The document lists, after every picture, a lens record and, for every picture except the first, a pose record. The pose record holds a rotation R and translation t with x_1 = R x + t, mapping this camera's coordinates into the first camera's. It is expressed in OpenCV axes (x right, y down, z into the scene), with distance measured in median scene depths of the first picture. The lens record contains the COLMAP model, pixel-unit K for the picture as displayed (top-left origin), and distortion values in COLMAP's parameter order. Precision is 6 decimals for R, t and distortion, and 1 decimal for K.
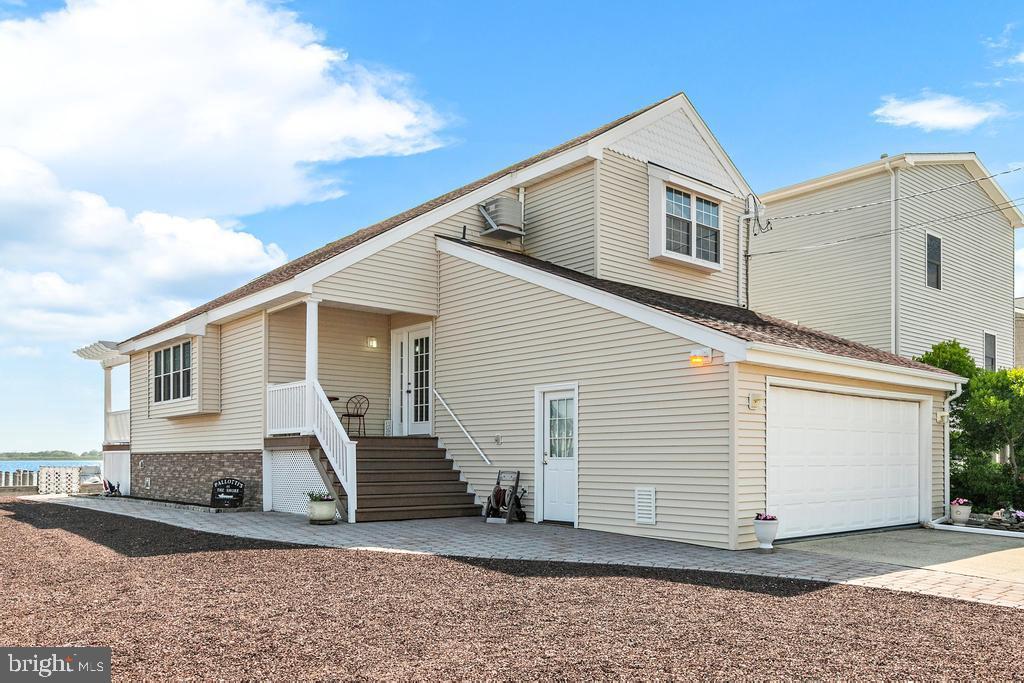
lens RADIAL K [[777.2, 0, 507.0], [0, 777.2, 452.9], [0, 0, 1]] dist [-0.037829, 0.002528]
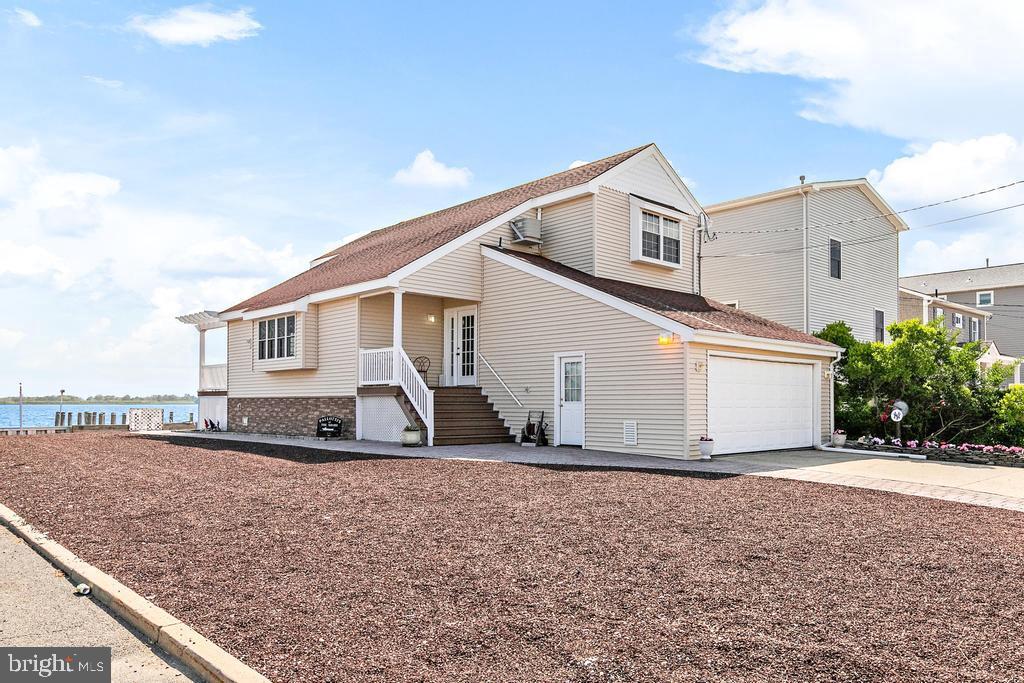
lens RADIAL K [[733.3, 0, 522.7], [0, 733.3, 383.0], [0, 0, 1]] dist [-0.062290, -0.001121]
pose [[0.998830, 0.003322, 0.048255, -0.078758], [-0.002283, 0.999764, -0.021581, 0.000425], [-0.048315, 0.021446, 0.998602, -0.328590]]
